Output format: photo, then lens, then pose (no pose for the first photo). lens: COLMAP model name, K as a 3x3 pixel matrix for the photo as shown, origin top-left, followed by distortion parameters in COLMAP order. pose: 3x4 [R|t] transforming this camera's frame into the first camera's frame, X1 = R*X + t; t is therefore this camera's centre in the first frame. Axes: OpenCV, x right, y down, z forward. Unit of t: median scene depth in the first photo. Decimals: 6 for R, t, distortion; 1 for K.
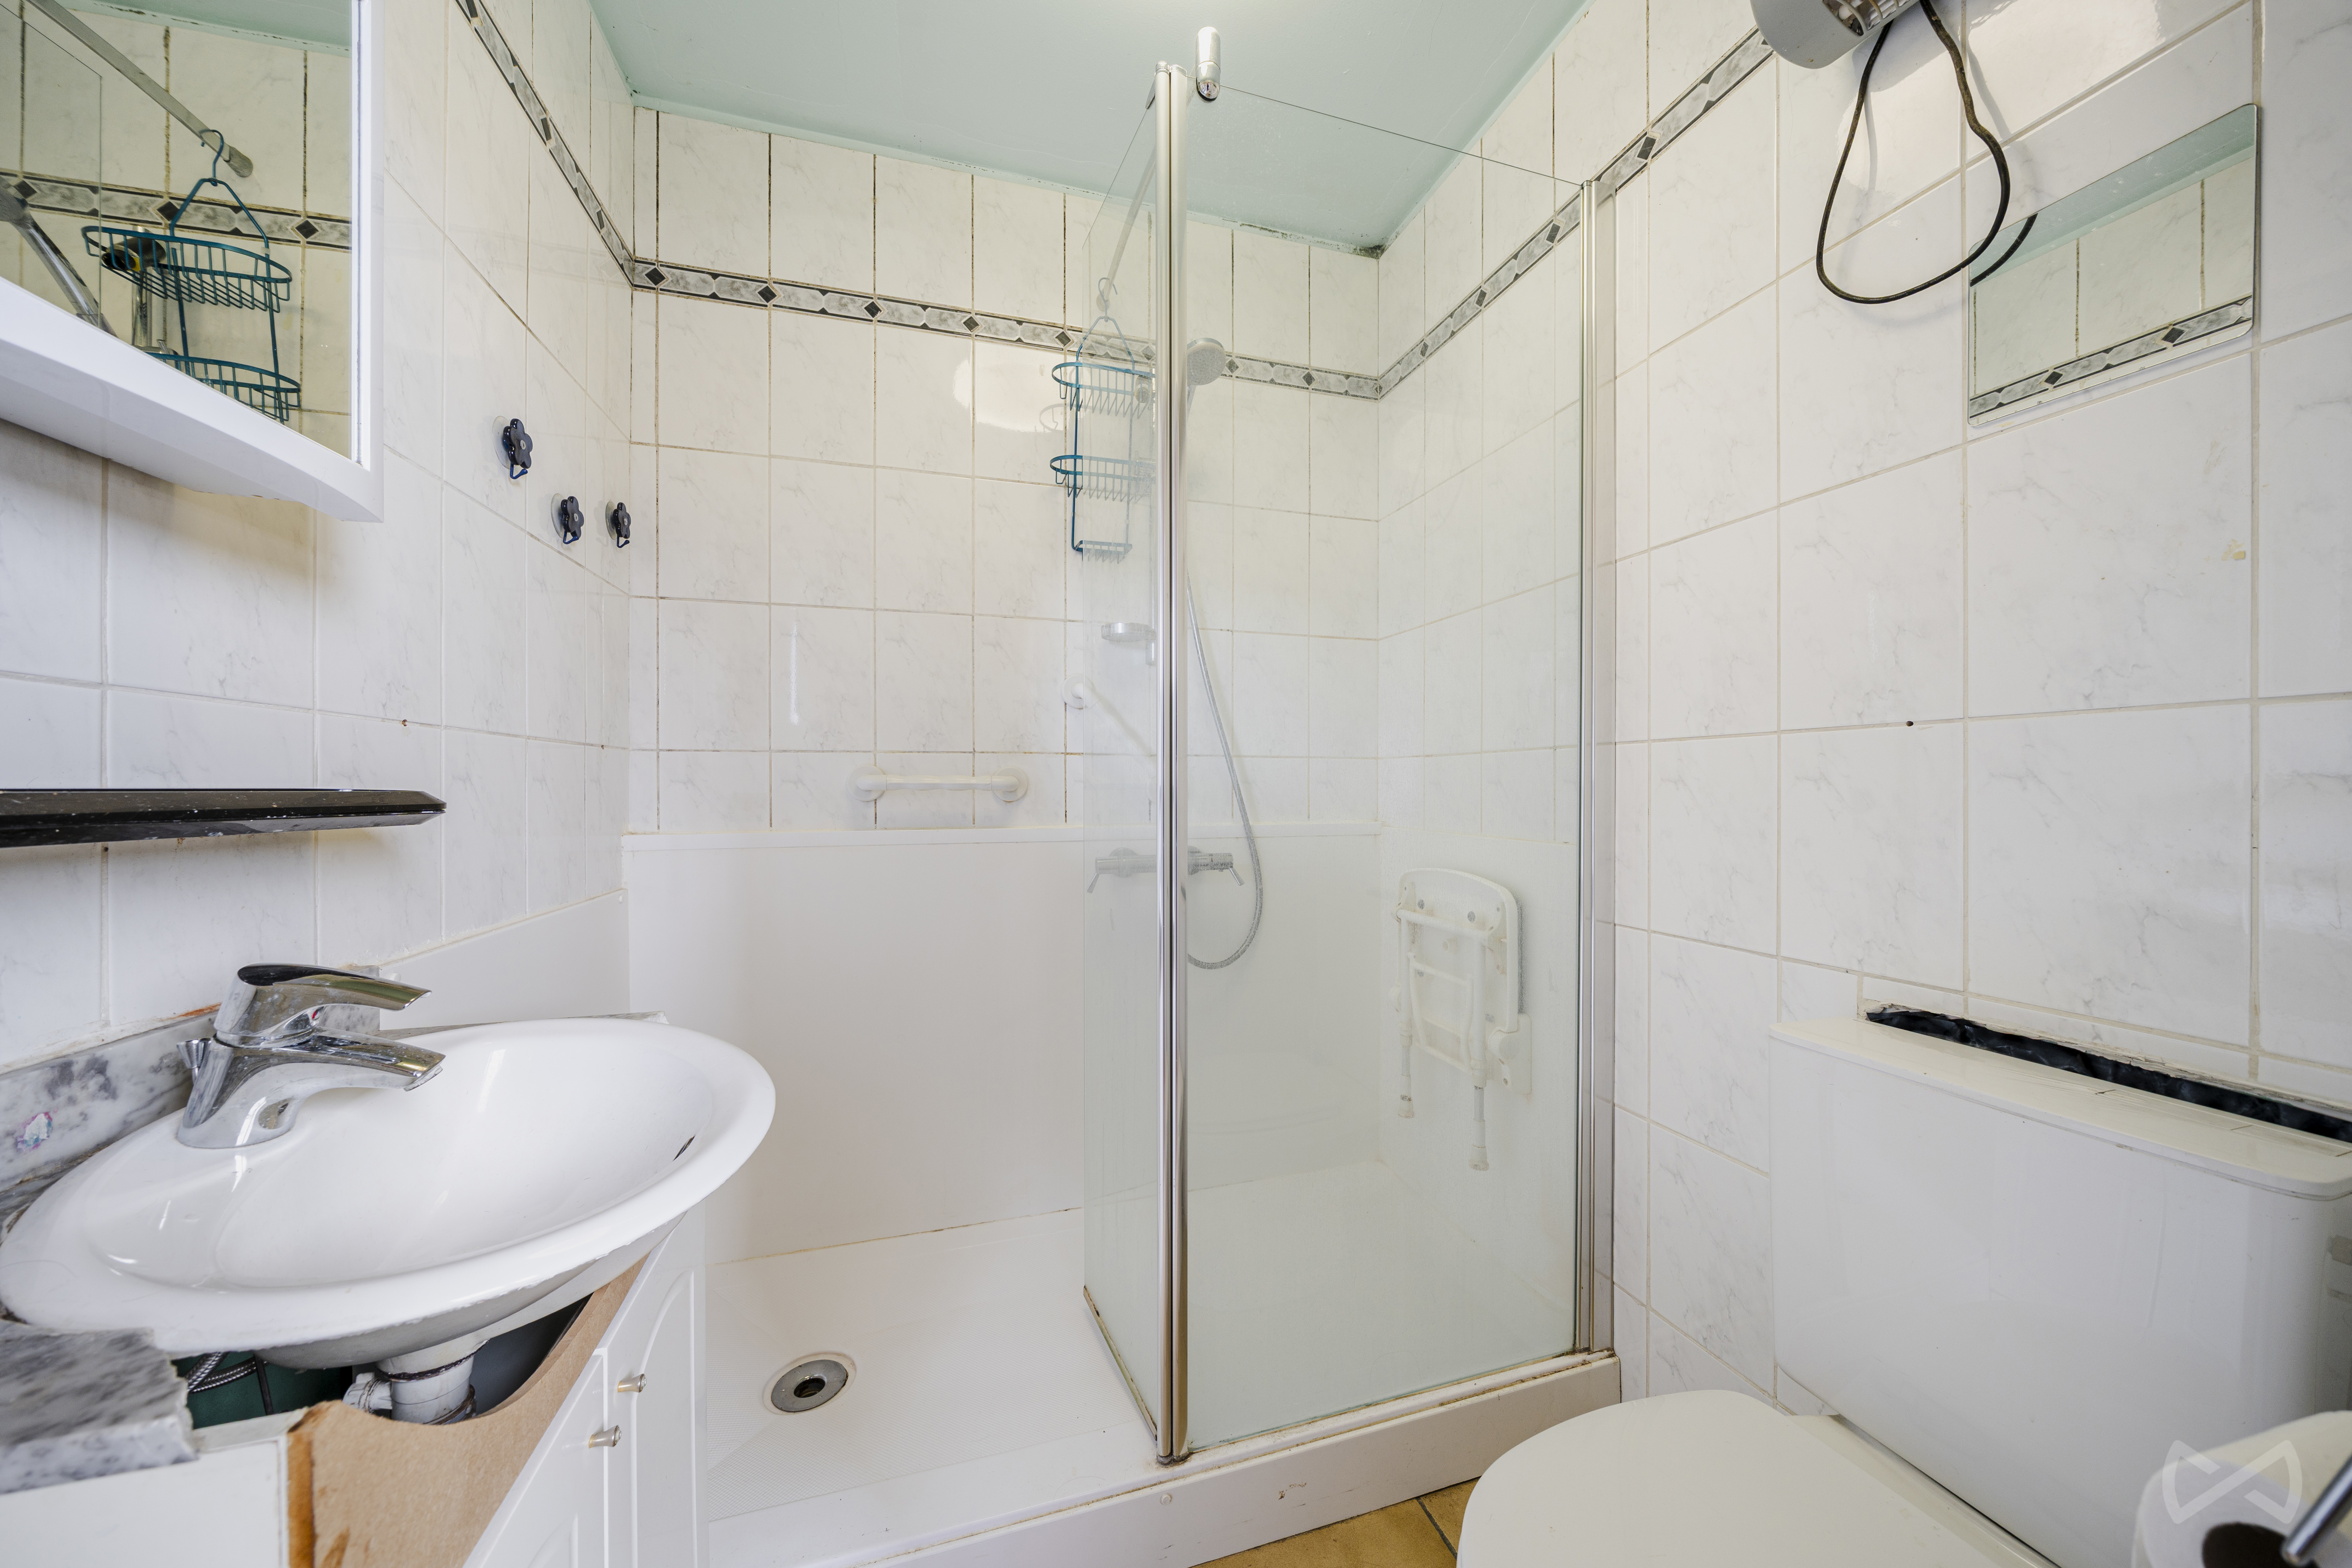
lens RADIAL K [[794.6, 0, 1173.7], [0, 794.6, 792.6], [0, 0, 1]] dist [-0.006406, 0.000073]
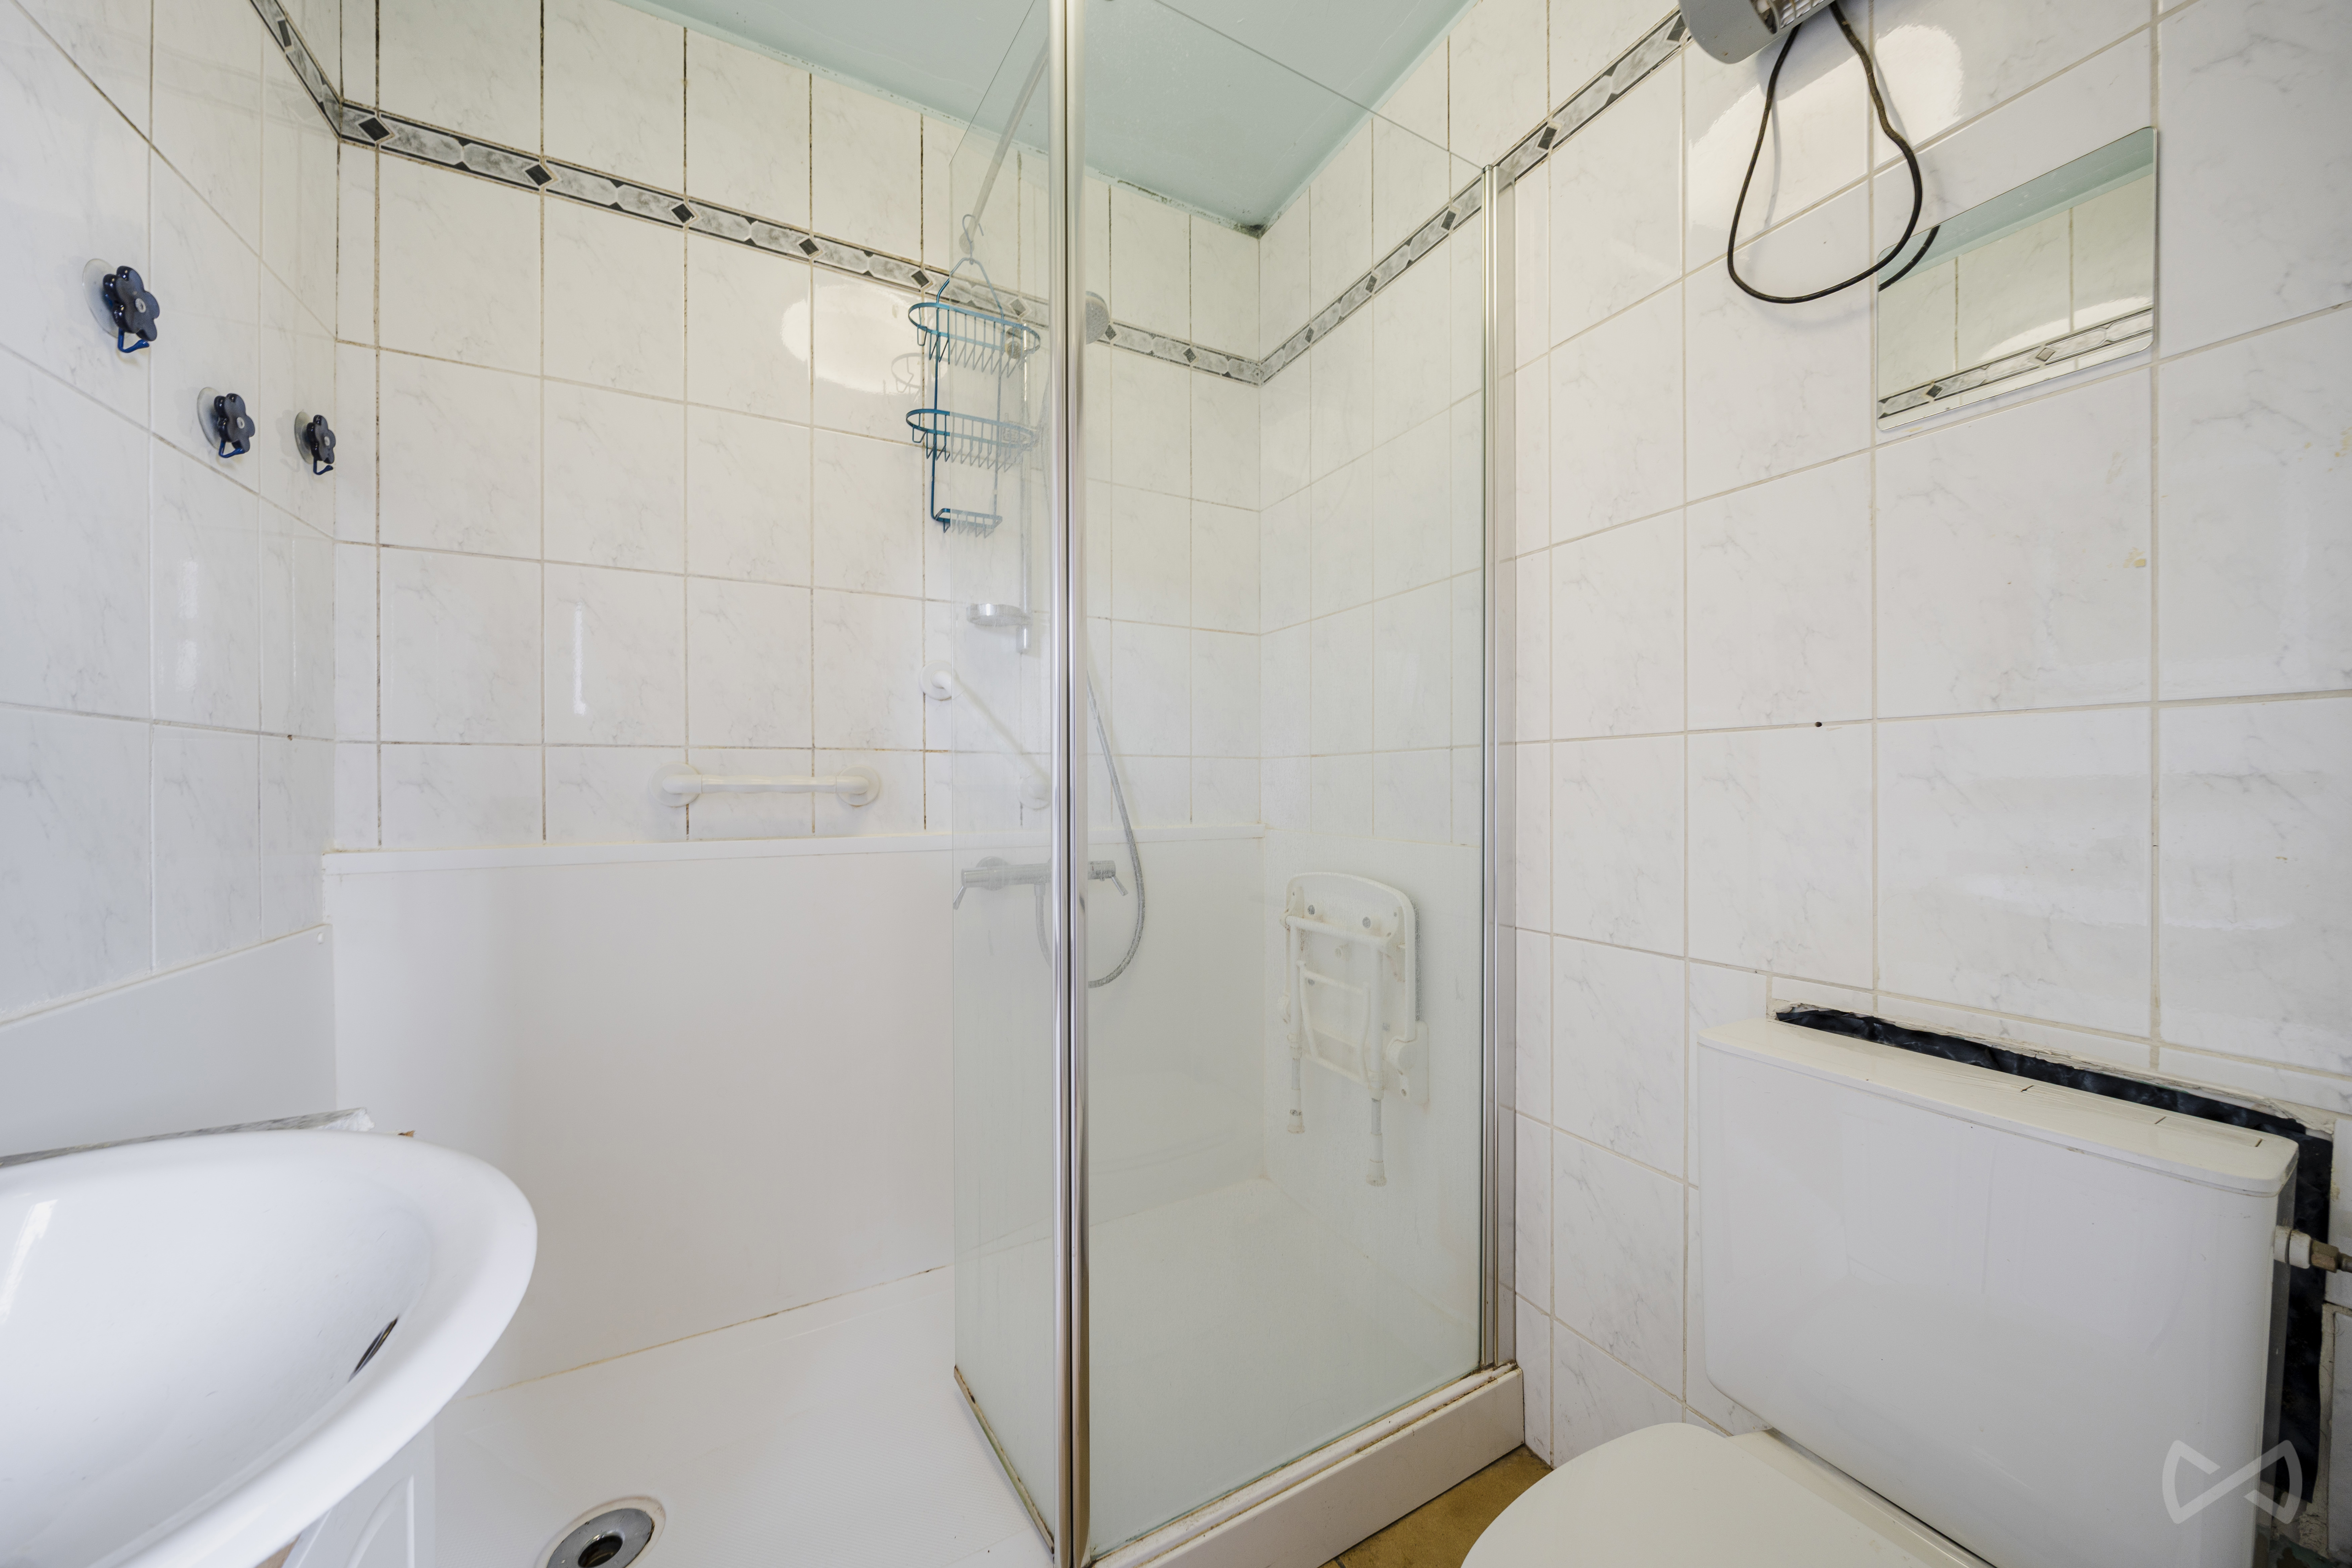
lens RADIAL K [[794.6, 0, 1173.7], [0, 794.6, 792.6], [0, 0, 1]] dist [-0.006406, 0.000073]
pose [[0.981448, -0.003348, 0.191699, -0.046787], [0.003524, 0.999994, -0.000577, -0.001938], [-0.191696, 0.001242, 0.981454, 0.117611]]
